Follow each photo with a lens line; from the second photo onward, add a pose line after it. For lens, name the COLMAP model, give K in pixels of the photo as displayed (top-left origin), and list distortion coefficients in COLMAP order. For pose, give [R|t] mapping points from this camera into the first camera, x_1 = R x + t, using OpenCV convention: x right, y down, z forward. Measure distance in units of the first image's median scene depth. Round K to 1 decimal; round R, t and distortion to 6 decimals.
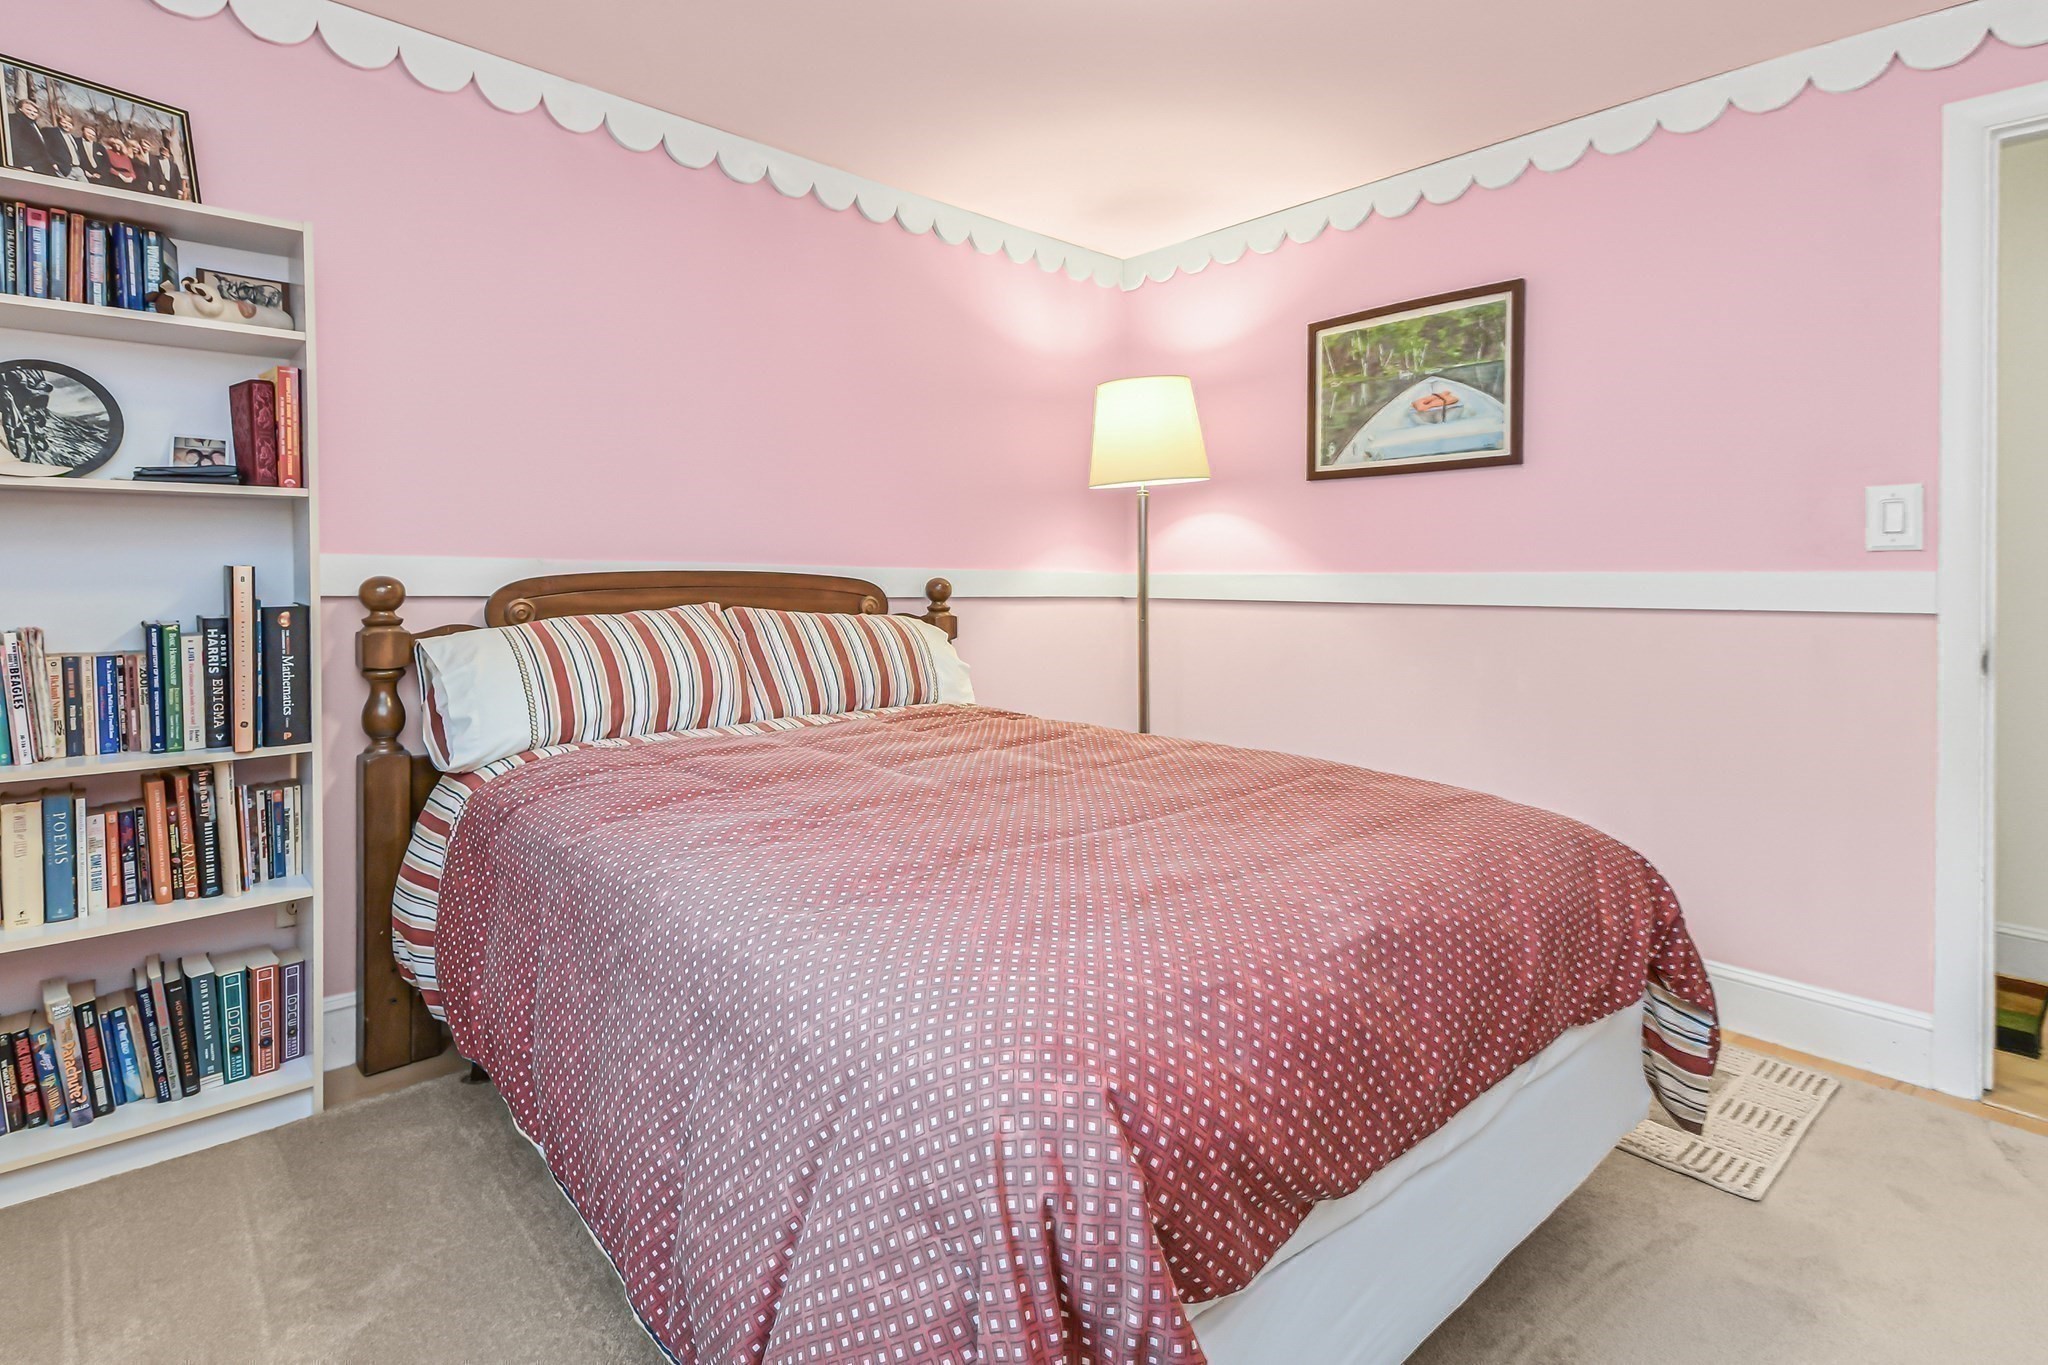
lens RADIAL K [[1014.8, 0, 1024.2], [0, 1014.8, 571.0], [0, 0, 1]] dist [-0.001301, -0.000650]
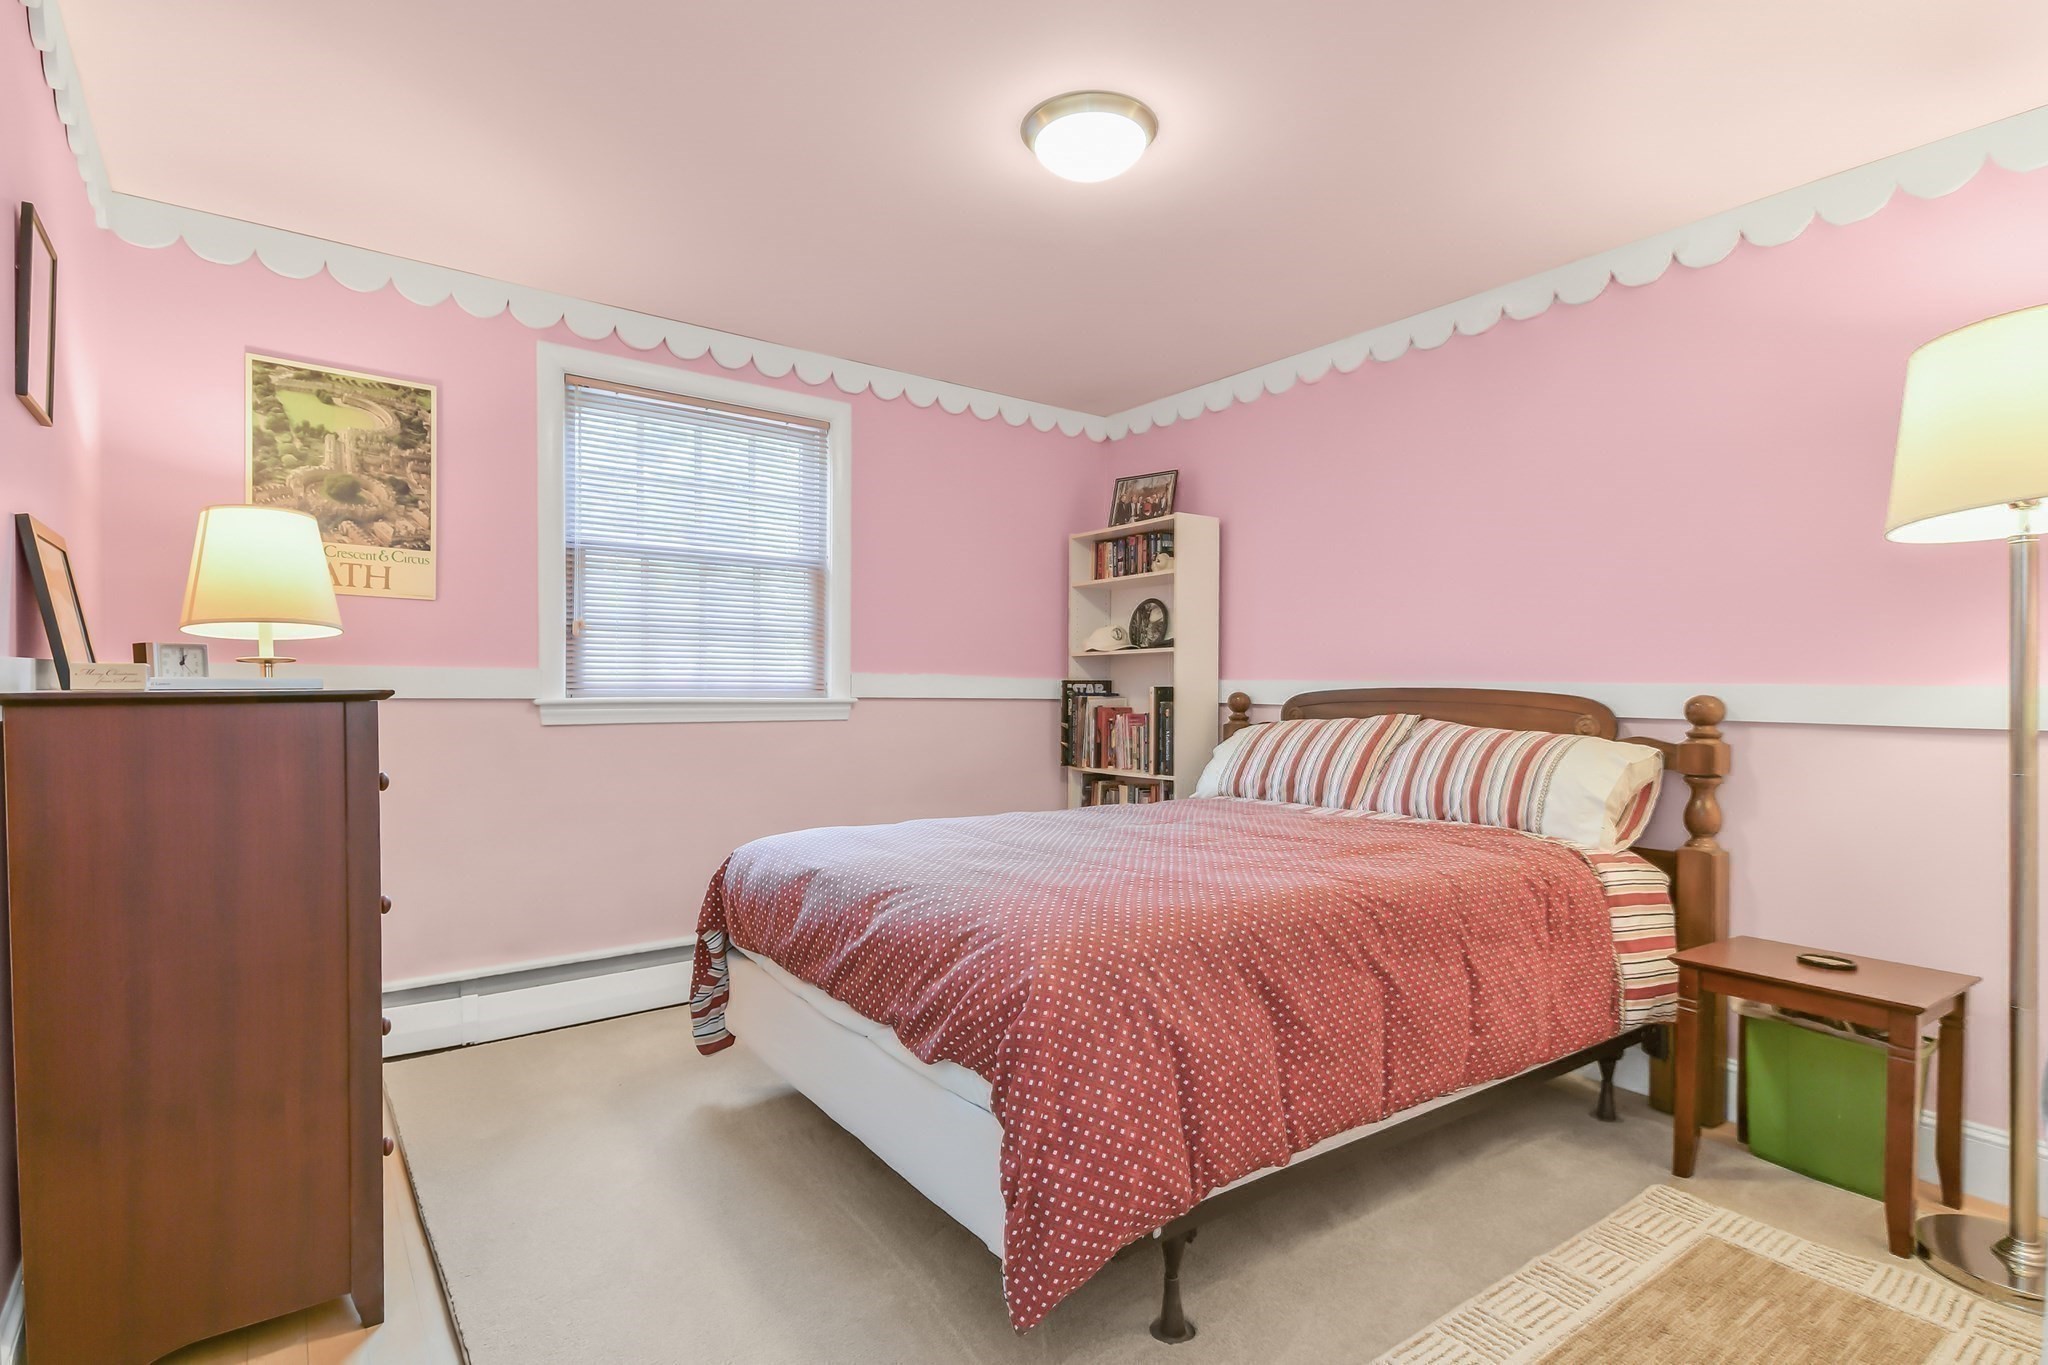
lens RADIAL K [[951.8, 0, 1036.5], [0, 951.8, 691.8], [0, 0, 1]] dist [0.037354, -0.000682]
pose [[-0.071398, -0.009150, -0.997406, 0.935793], [-0.009096, 0.999922, -0.008522, 0.019284], [0.997406, 0.008464, -0.071476, 0.692661]]
